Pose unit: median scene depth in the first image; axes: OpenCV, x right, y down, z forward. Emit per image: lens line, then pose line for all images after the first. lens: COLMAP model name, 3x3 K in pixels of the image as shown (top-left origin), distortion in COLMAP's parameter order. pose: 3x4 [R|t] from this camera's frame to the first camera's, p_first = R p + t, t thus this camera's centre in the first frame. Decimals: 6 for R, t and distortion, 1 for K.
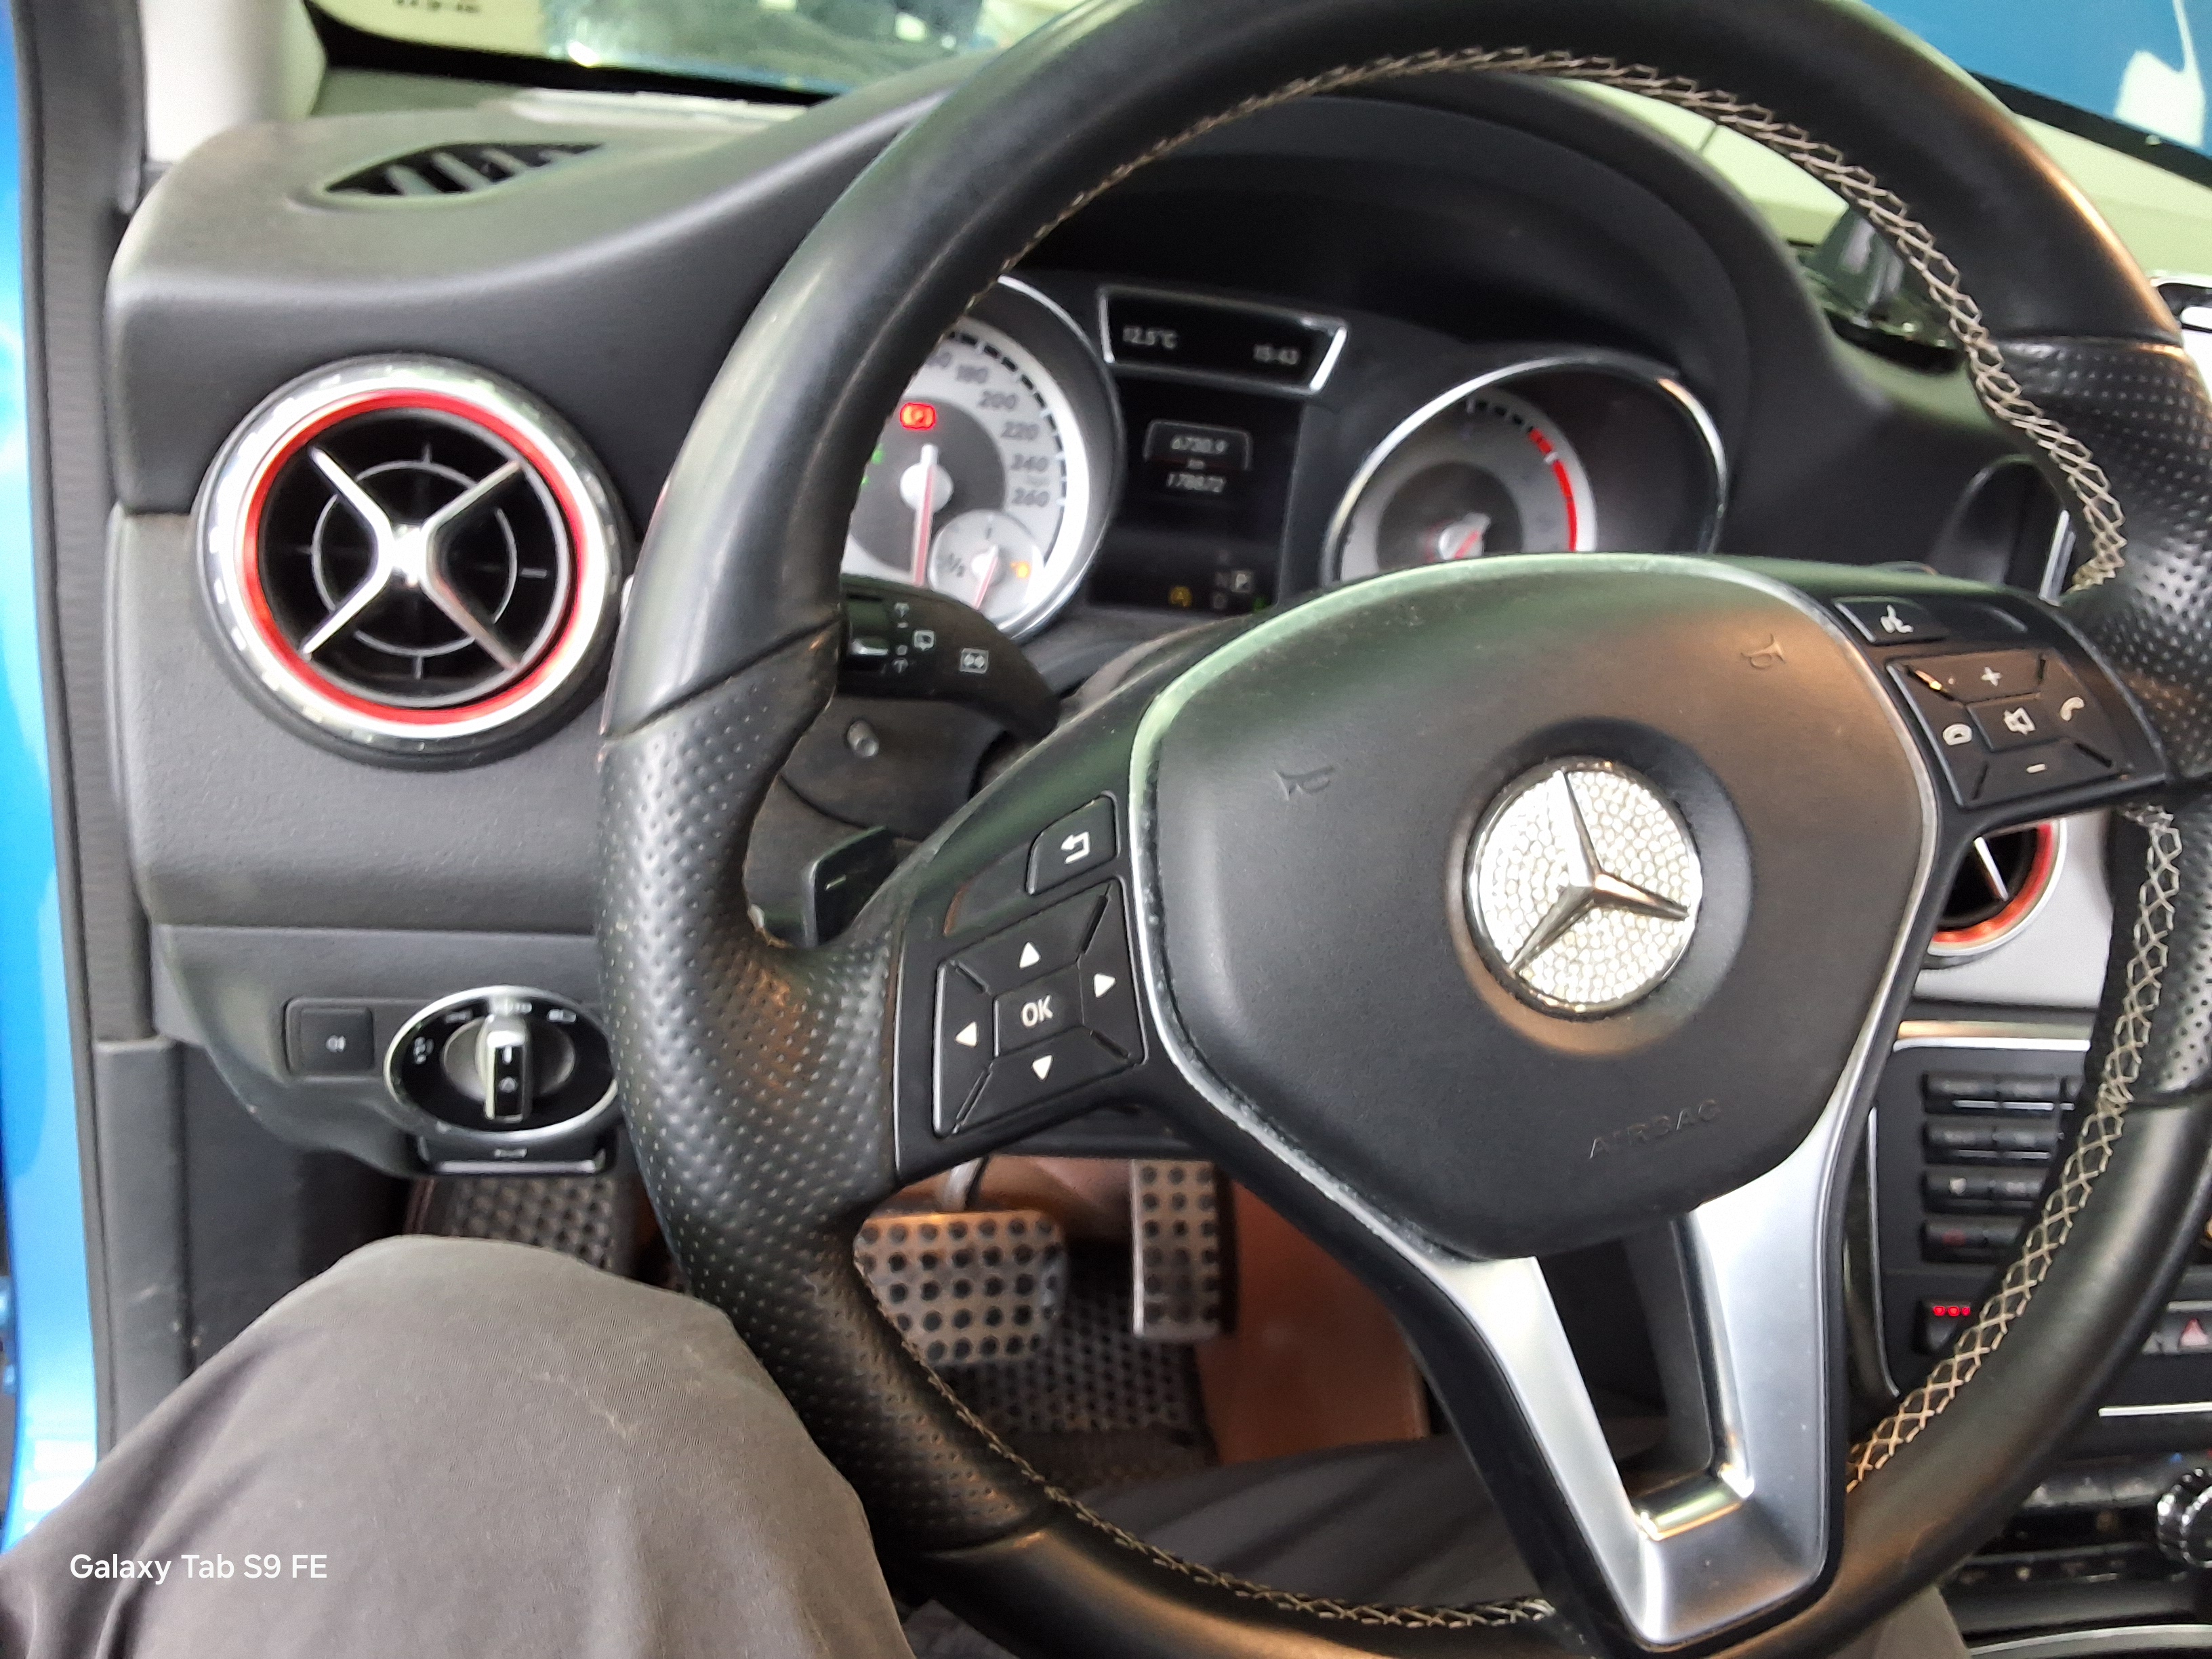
lens RADIAL K [[1789.9, 0, 1106.0], [0, 1789.9, 829.5], [0, 0, 1]] dist [0.070700, -0.000014]
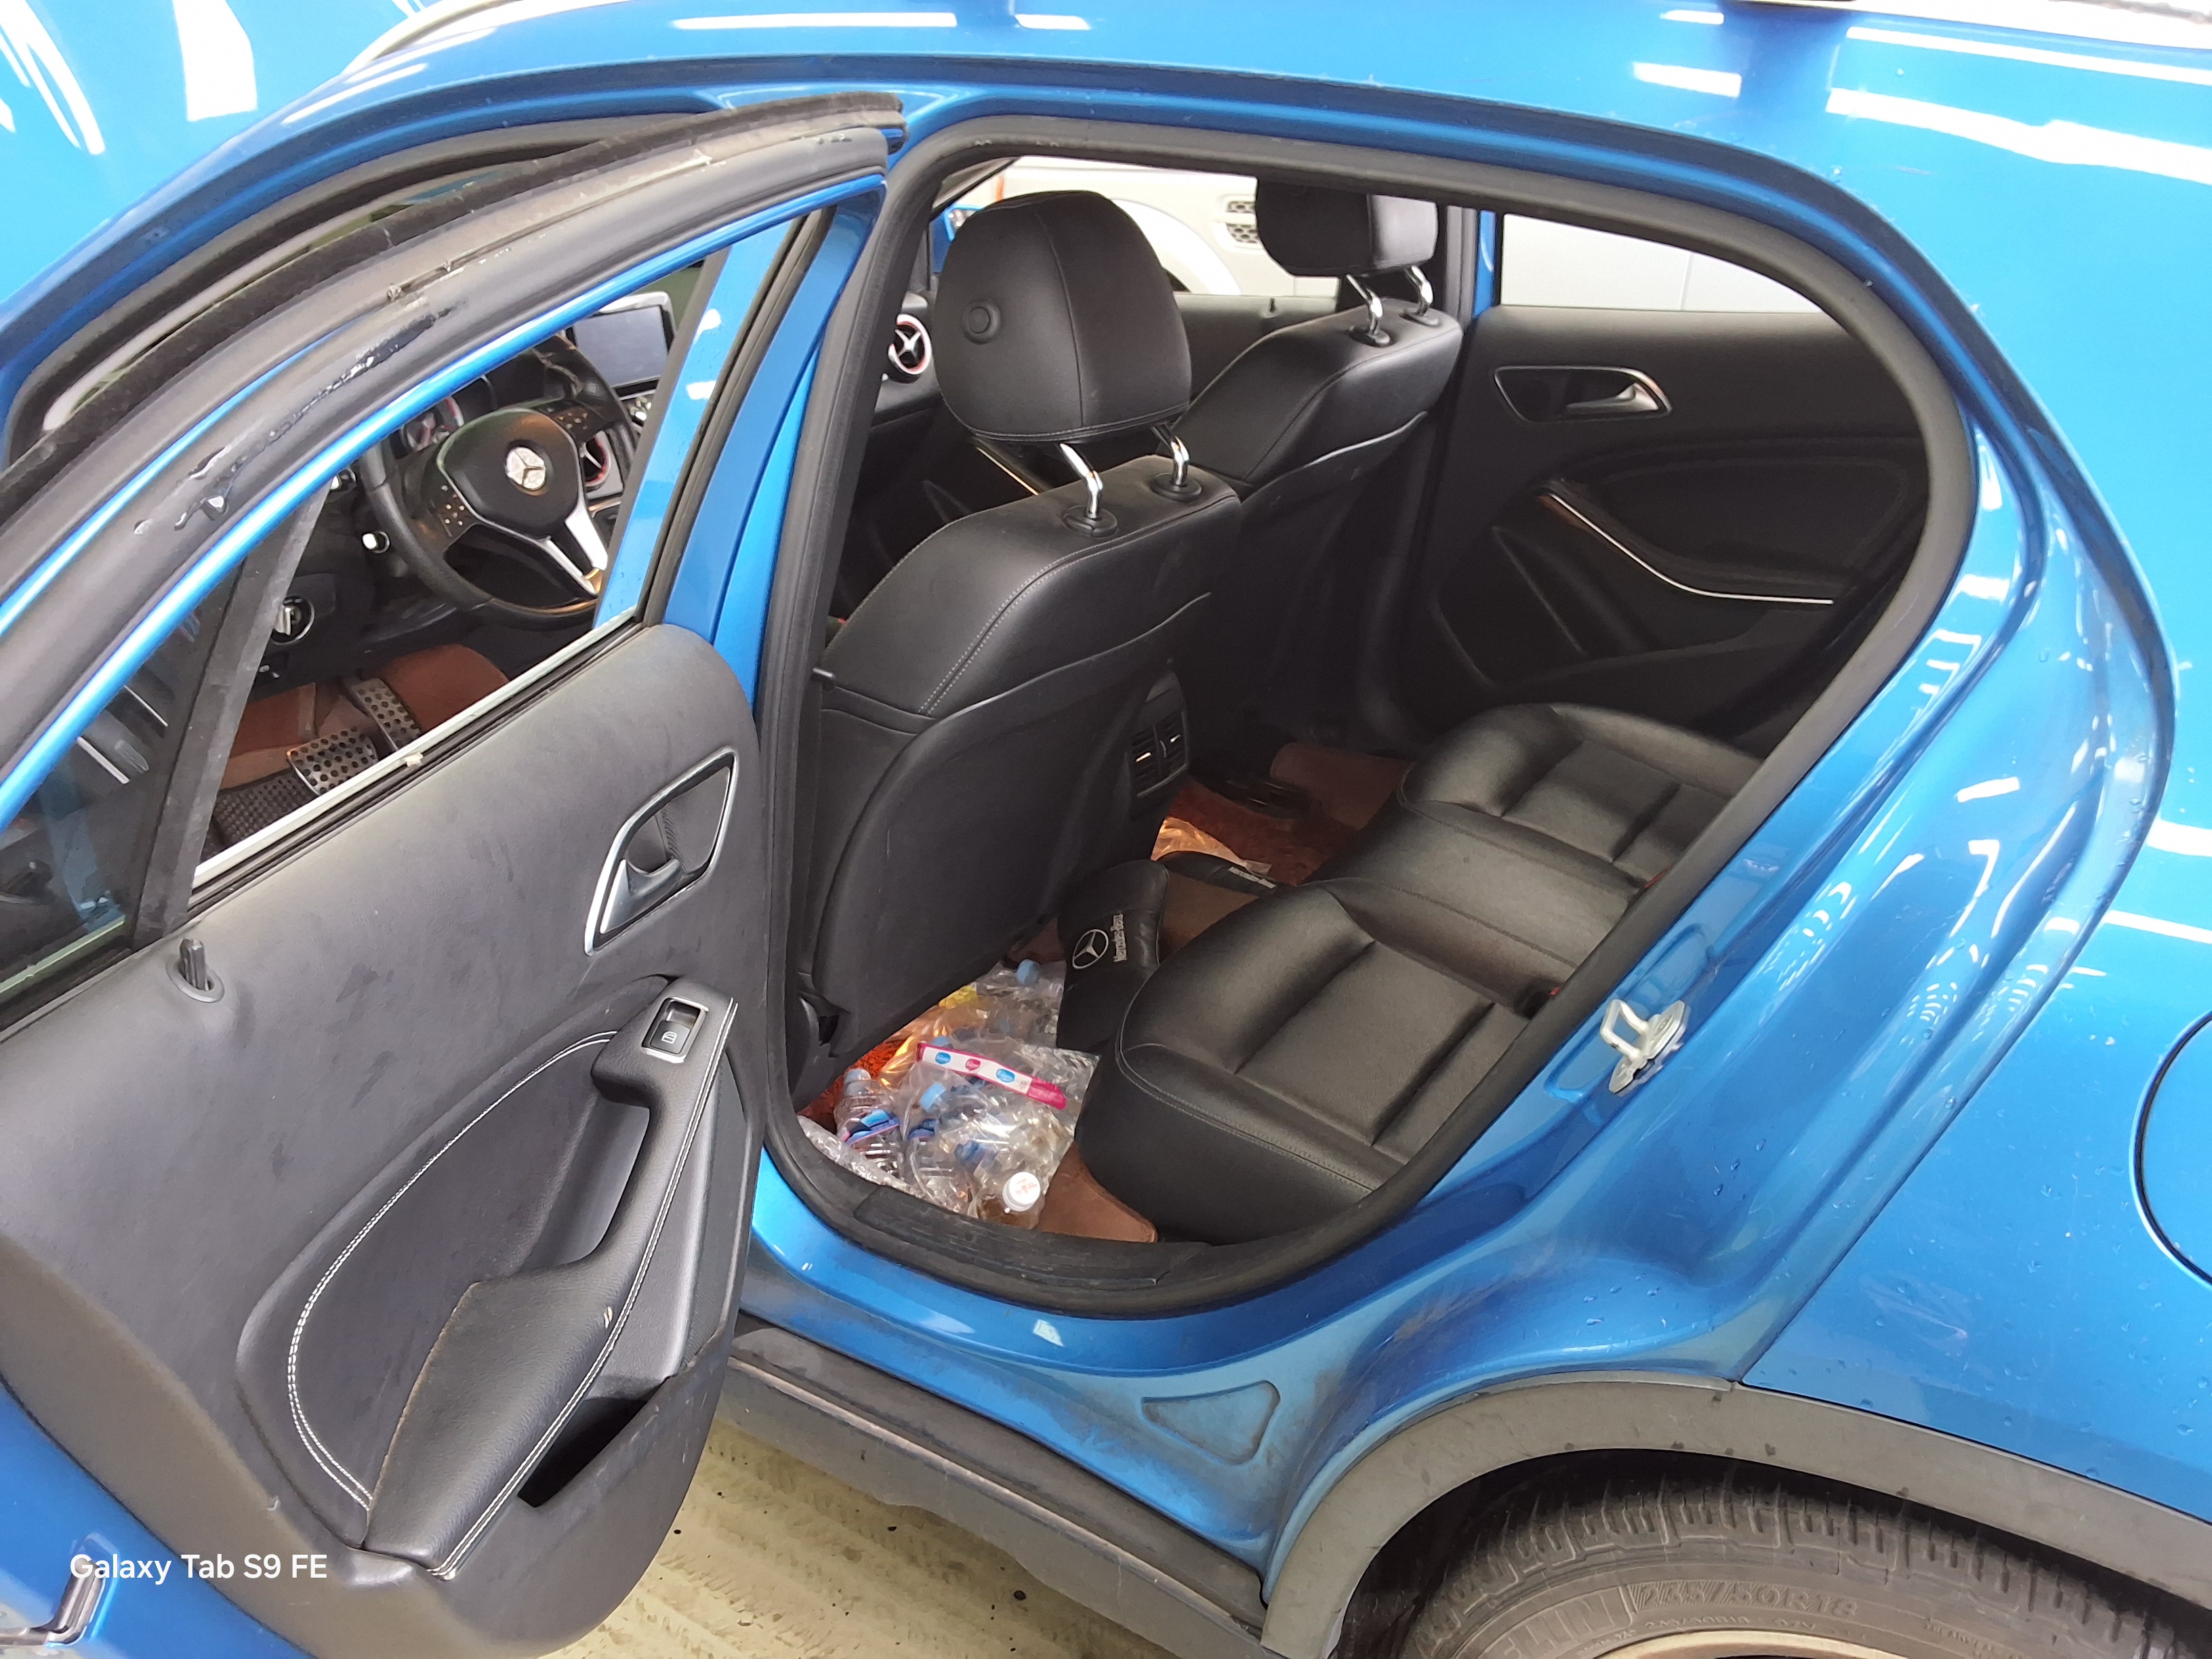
lens RADIAL K [[1789.9, 0, 1106.0], [0, 1789.9, 829.5], [0, 0, 1]] dist [0.070700, -0.000014]
pose [[0.699698, -0.433952, 0.567546, -1.916563], [0.376586, 0.899095, 0.223184, 0.412107], [-0.607129, 0.057568, 0.792515, -4.010310]]
